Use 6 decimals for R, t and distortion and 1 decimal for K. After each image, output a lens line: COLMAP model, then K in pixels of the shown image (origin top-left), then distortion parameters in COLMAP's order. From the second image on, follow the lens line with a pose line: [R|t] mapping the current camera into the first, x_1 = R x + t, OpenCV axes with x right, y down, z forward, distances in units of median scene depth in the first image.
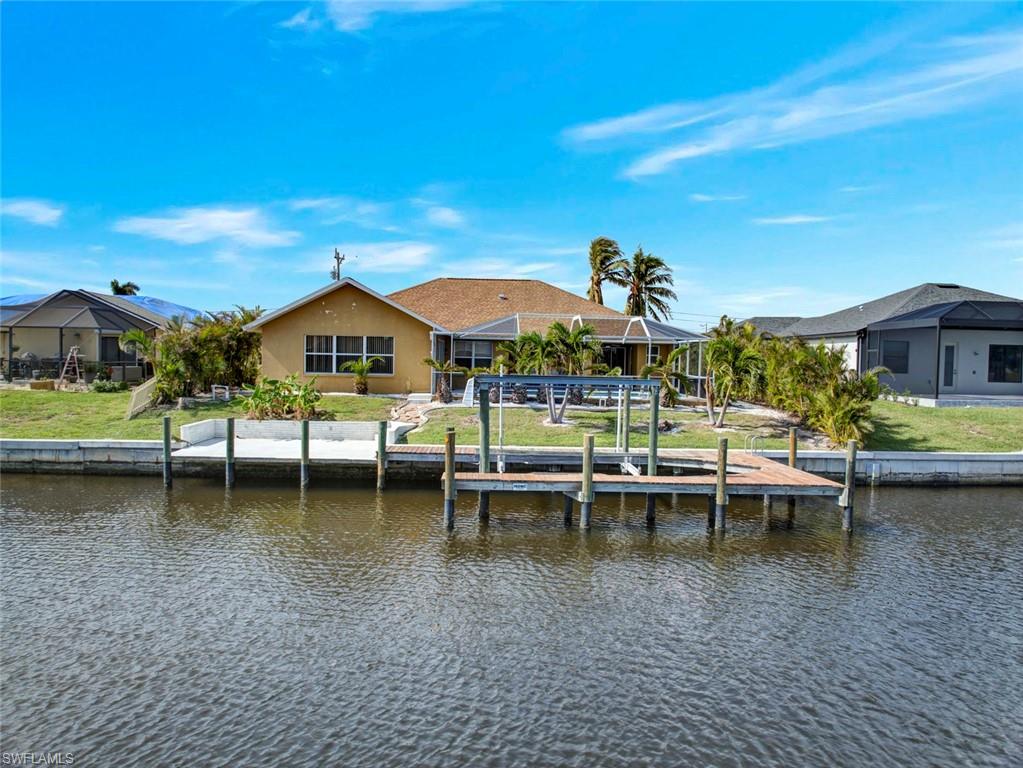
lens RADIAL K [[708.9, 0, 511.5], [0, 708.9, 384.0], [0, 0, 1]] dist [-0.047825, -0.003711]
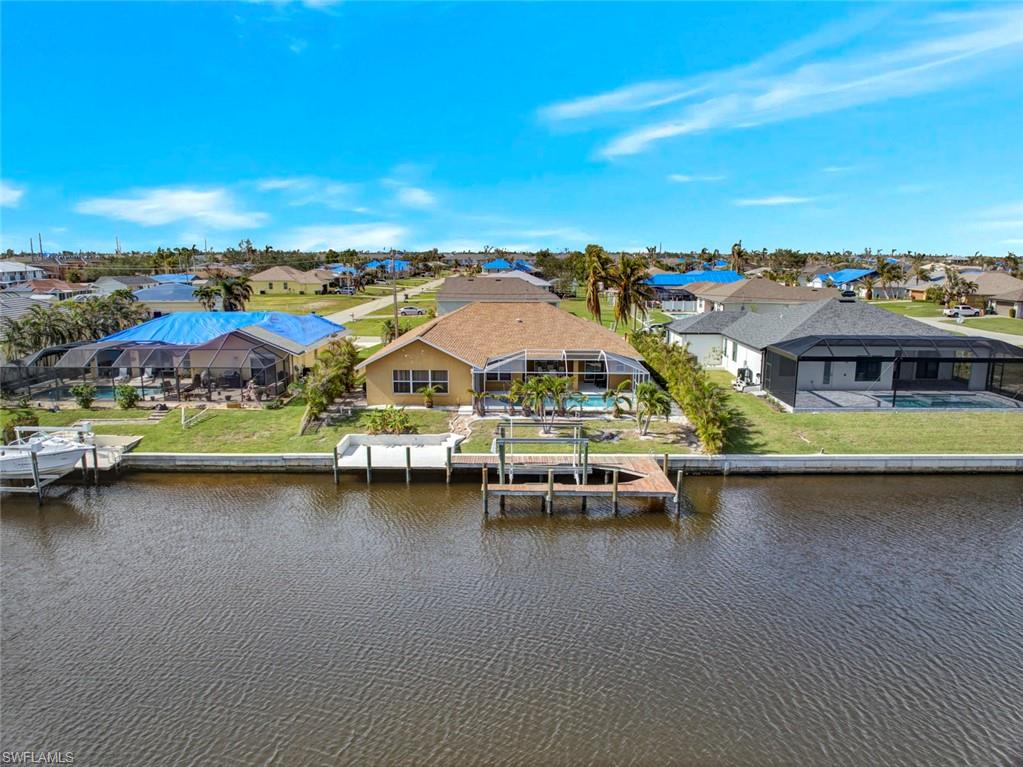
lens RADIAL K [[708.9, 0, 511.5], [0, 708.9, 383.5], [0, 0, 1]] dist [-0.047825, -0.003711]
pose [[0.998859, -0.008872, -0.046930, 0.059472], [0.015713, 0.988940, 0.147482, -0.315360], [0.045103, -0.148051, 0.987951, -0.666587]]
